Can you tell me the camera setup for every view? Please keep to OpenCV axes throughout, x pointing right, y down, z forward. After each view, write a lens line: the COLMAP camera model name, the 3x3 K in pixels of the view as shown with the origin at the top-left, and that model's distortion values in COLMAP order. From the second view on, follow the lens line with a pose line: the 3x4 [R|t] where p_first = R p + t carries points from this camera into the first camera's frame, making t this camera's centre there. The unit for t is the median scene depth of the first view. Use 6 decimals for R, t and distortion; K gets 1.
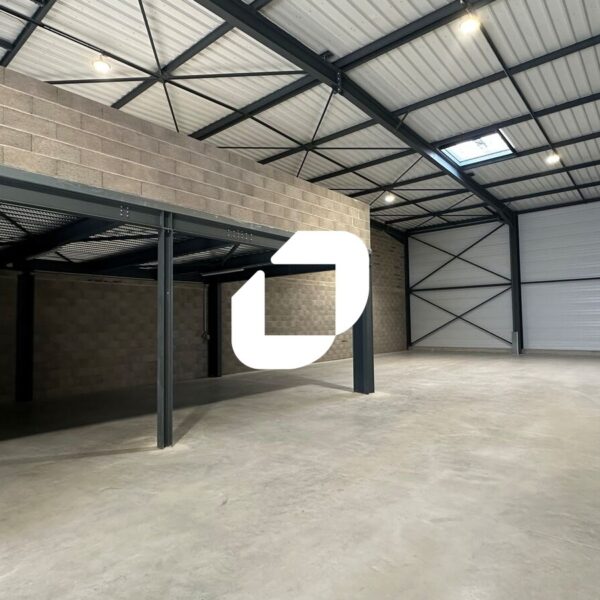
lens RADIAL K [[425.8, 0, 299.6], [0, 425.8, 301.4], [0, 0, 1]] dist [0.005712, 0.001184]
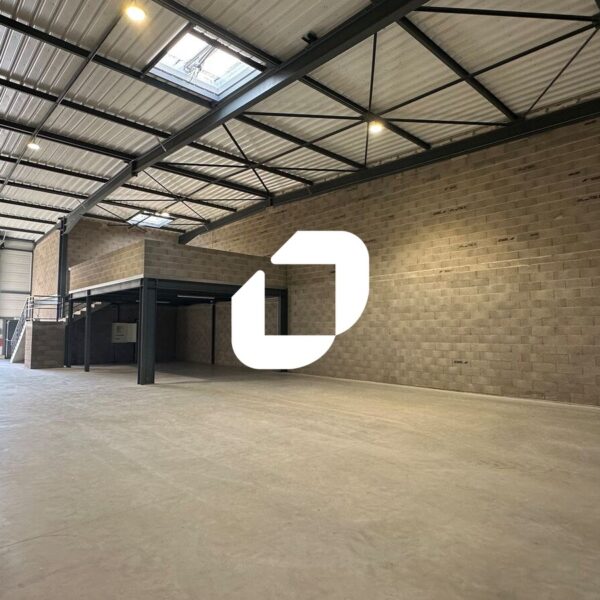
lens RADIAL K [[425.8, 0, 299.7], [0, 425.8, 299.5], [0, 0, 1]] dist [0.005712, 0.001184]
pose [[-0.125170, -0.045983, -0.991069, 0.491849], [0.059579, 0.996774, -0.053772, 0.016308], [0.990345, -0.065778, -0.122026, 0.575674]]
